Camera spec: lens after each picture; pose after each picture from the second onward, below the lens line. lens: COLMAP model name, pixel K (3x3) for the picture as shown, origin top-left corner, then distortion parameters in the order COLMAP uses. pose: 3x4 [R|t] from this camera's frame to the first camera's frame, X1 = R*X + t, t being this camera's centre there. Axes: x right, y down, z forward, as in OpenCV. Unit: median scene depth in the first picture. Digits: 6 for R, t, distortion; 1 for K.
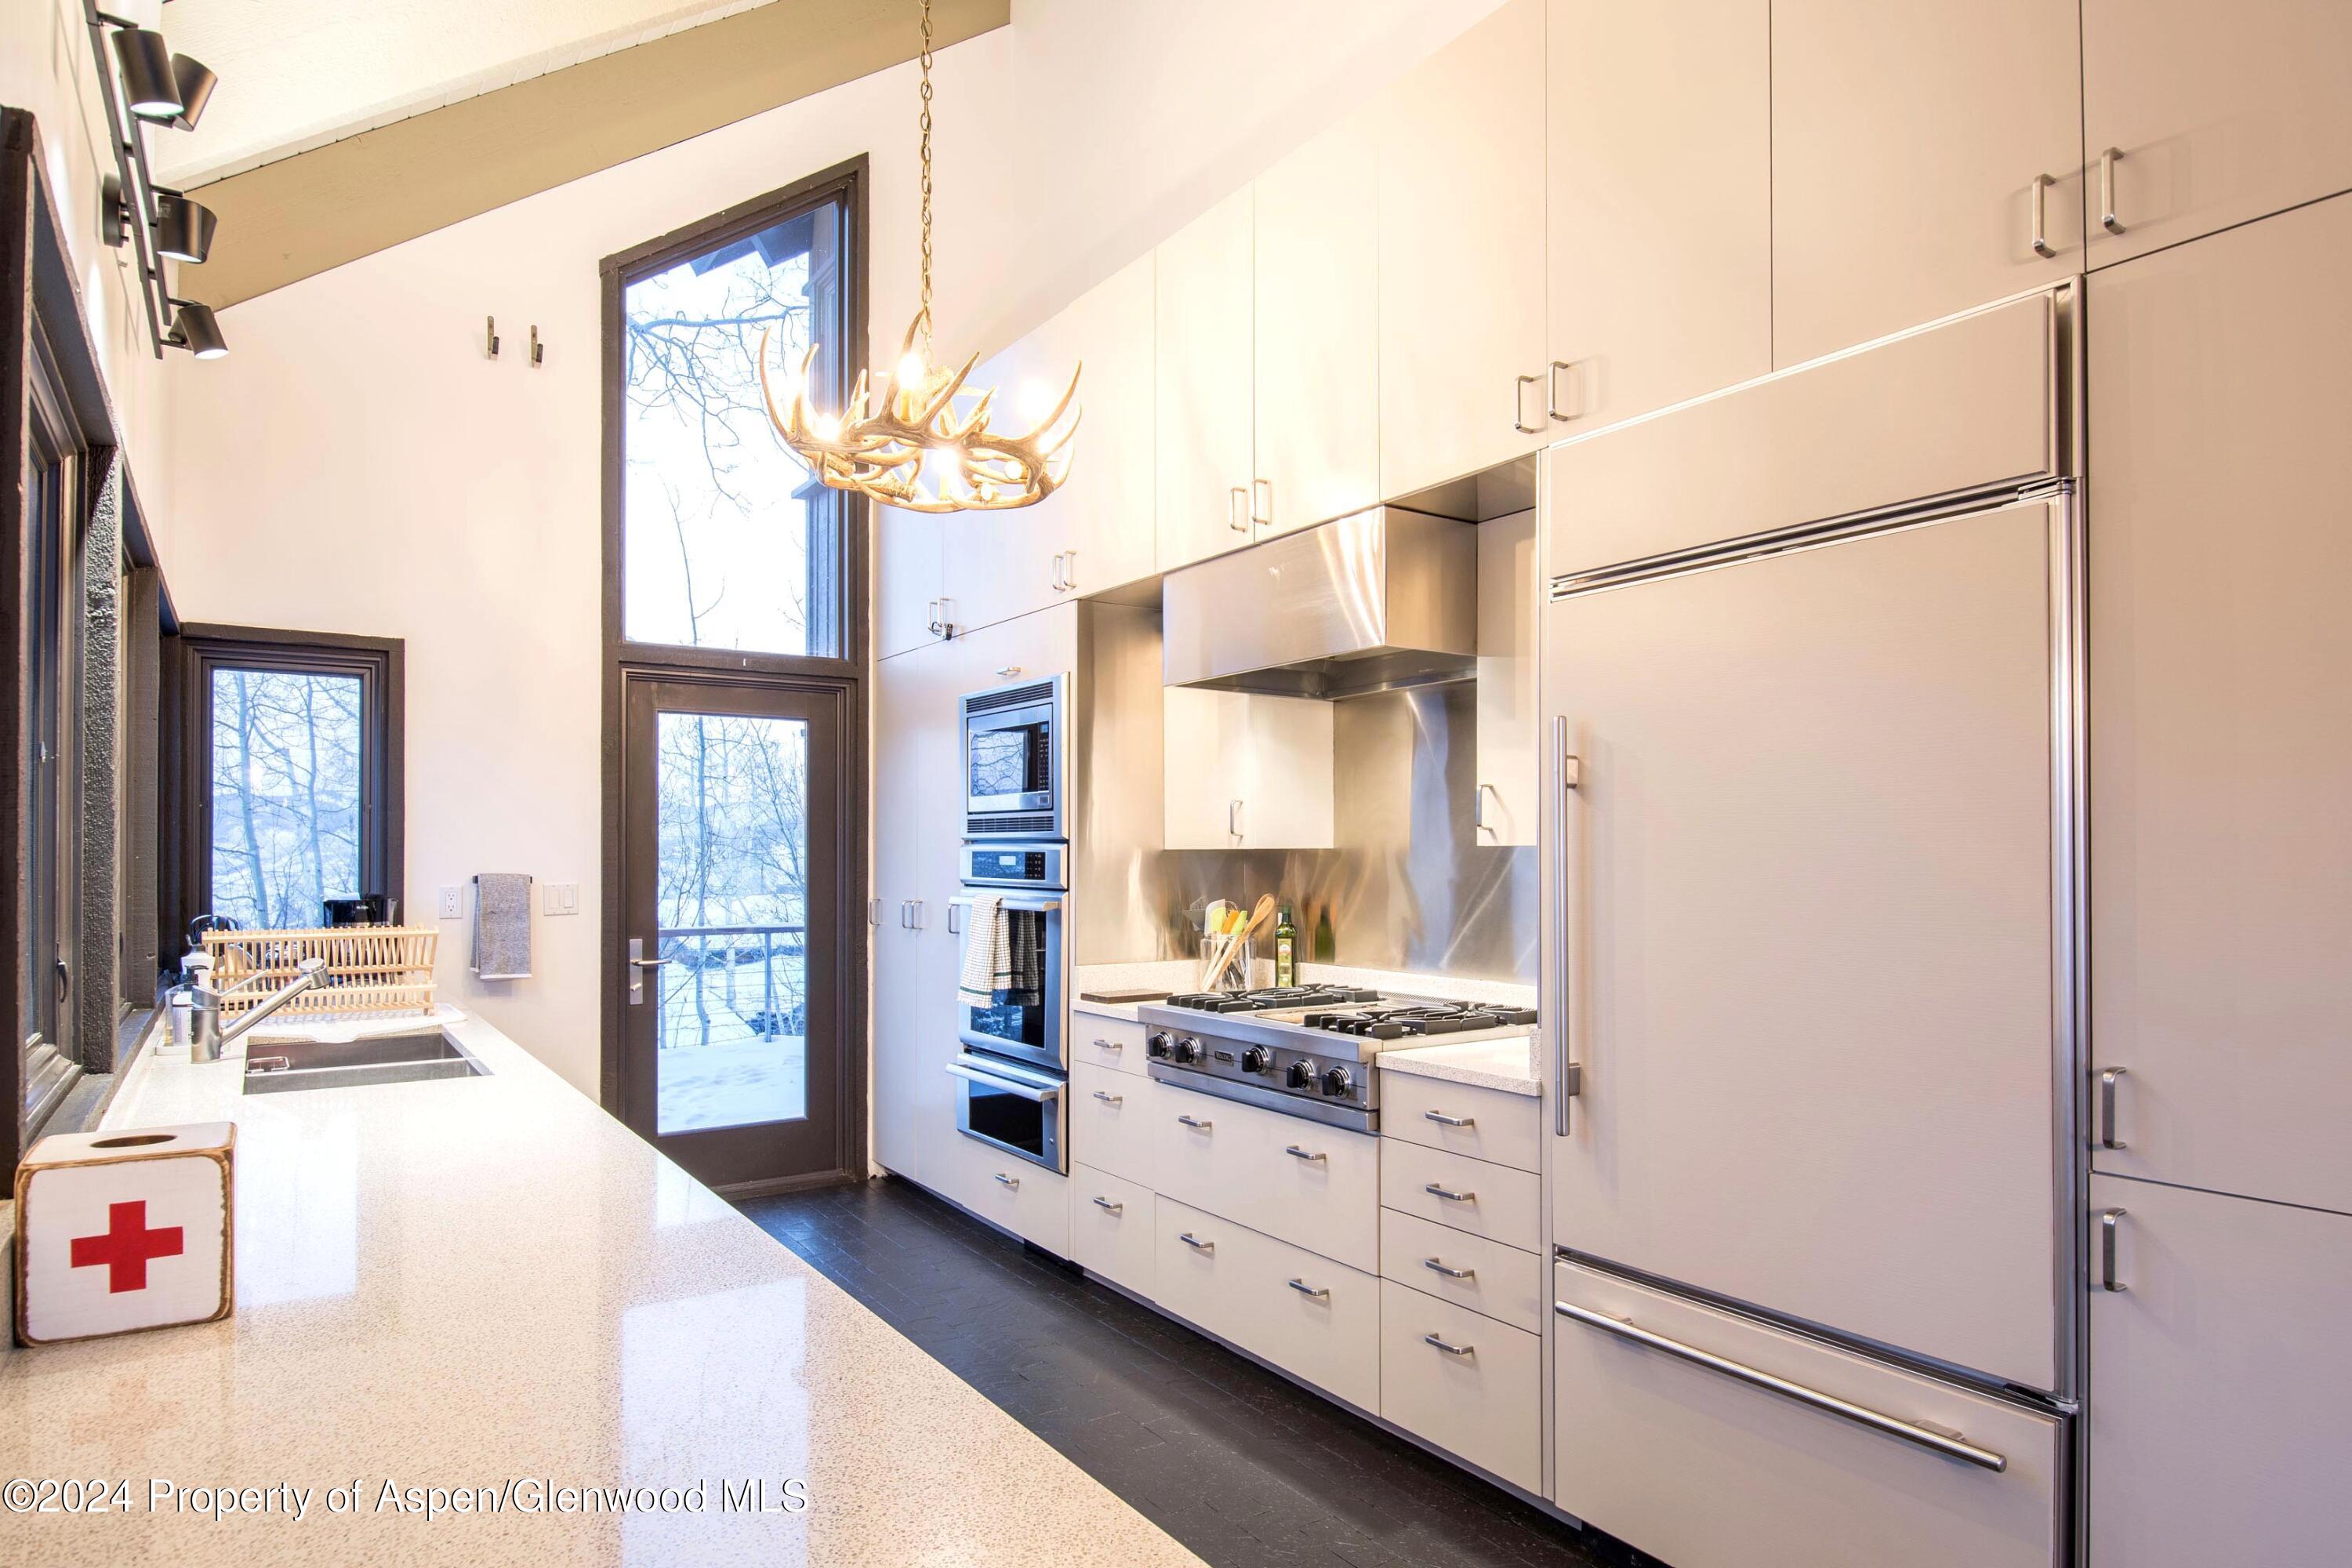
lens RADIAL K [[1352.2, 0, 1182.8], [0, 1352.2, 852.0], [0, 0, 1]] dist [0.019521, -0.024674]
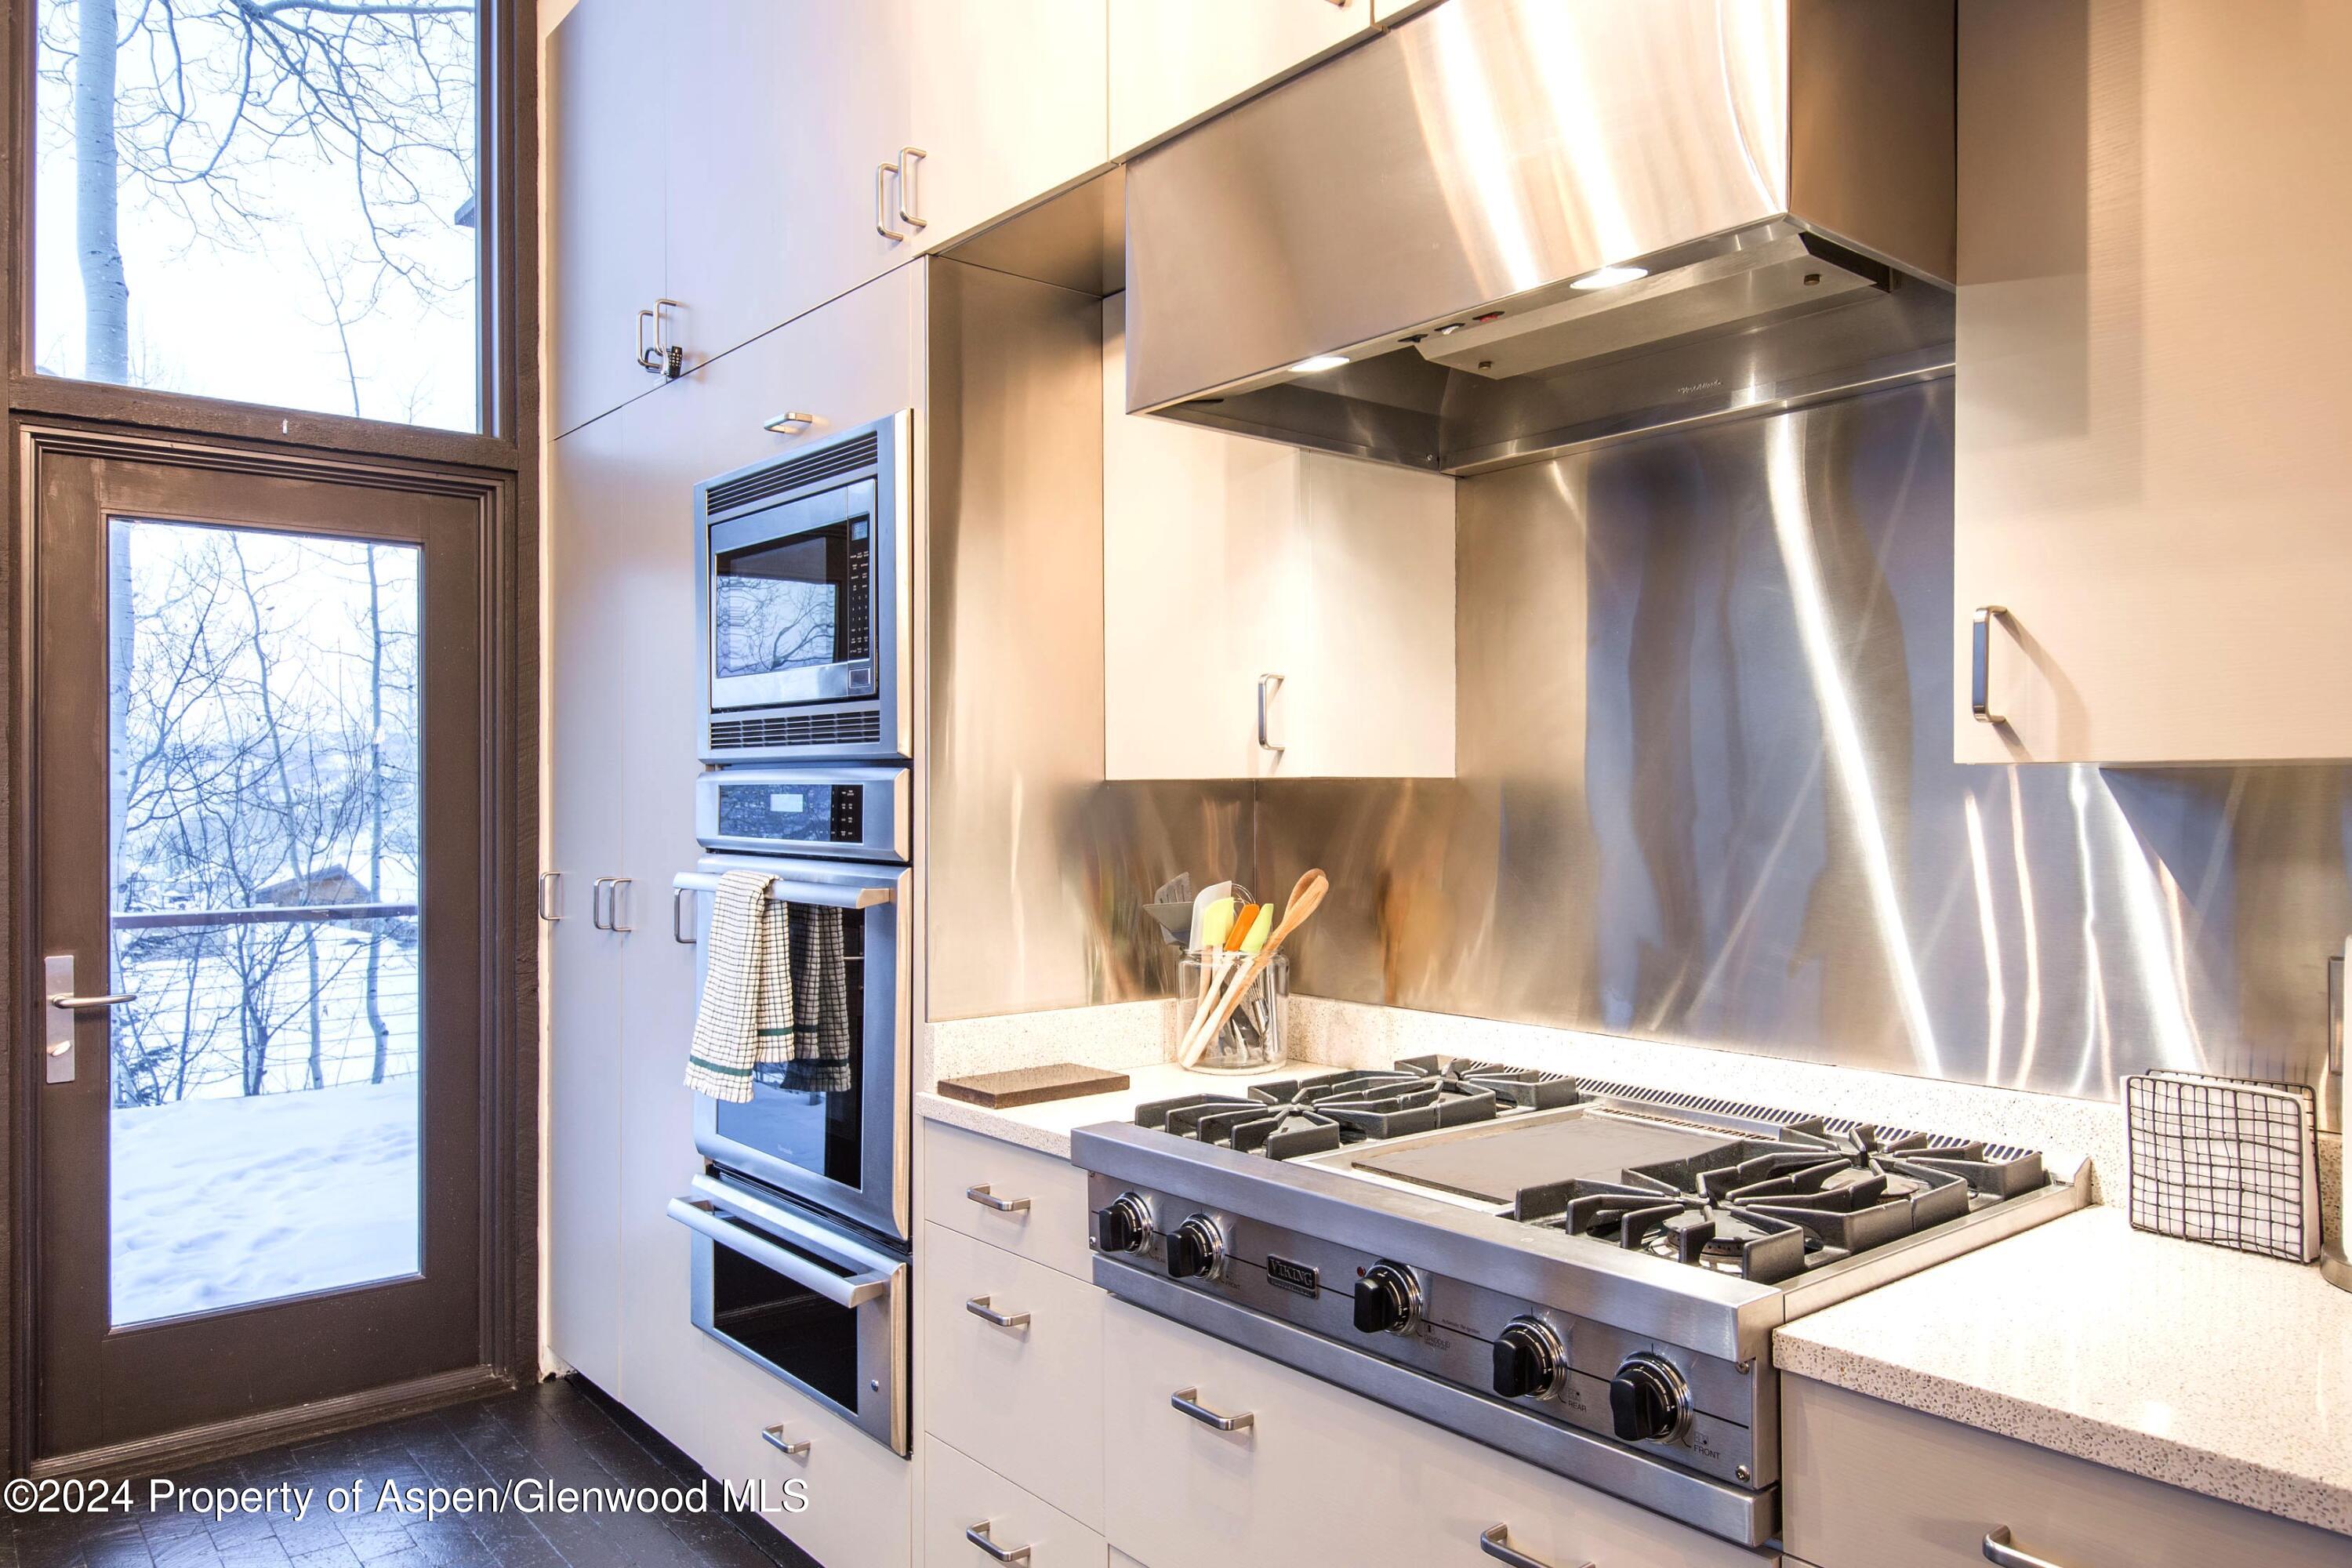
lens RADIAL K [[1626.9, 0, 1166.9], [0, 1626.9, 804.6], [0, 0, 1]] dist [0.049772, -0.047011]
pose [[0.997028, -0.000783, 0.077035, -0.036726], [0.000249, 0.999976, 0.006930, 0.002861], [-0.077039, -0.006891, 0.997004, 0.395623]]
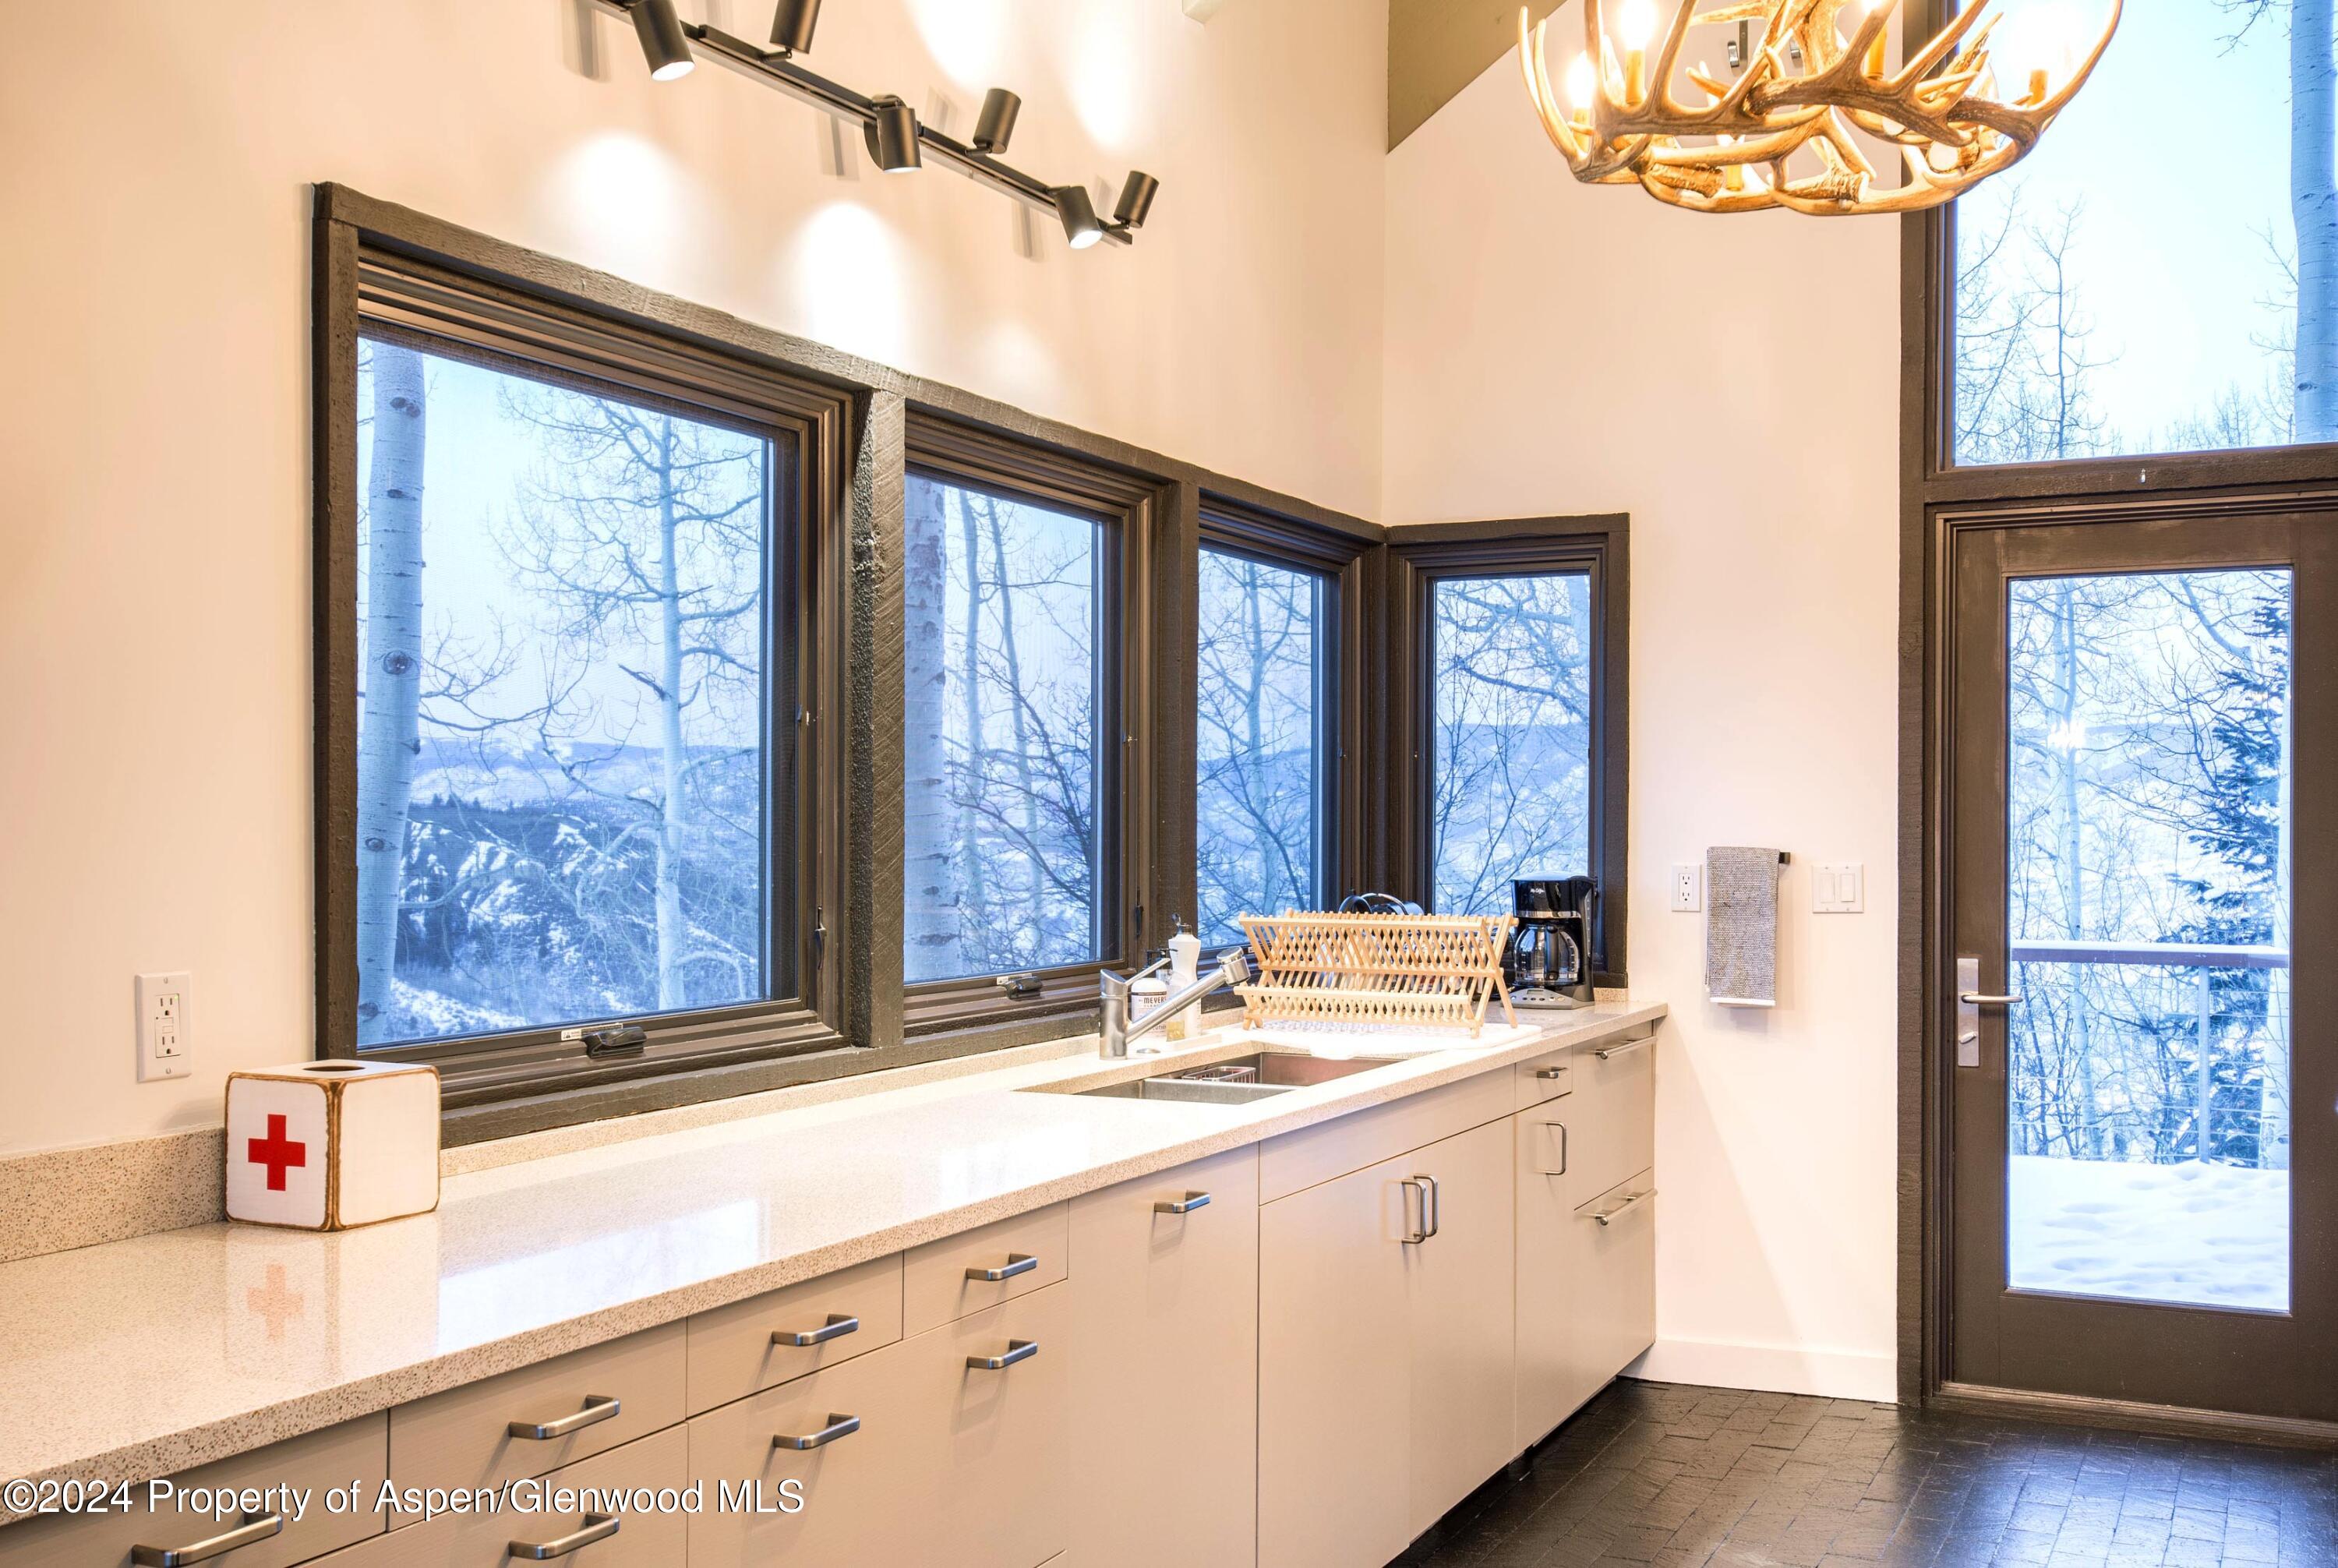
lens RADIAL K [[2410.9, 0, 1170.4], [0, 2410.9, 817.4], [0, 0, 1]] dist [0.043272, 0.002294]
pose [[0.505054, 0.000592, -0.863088, 0.403799], [0.001333, 0.999998, 0.001466, -0.000912], [0.863087, -0.001891, 0.505052, 0.168961]]
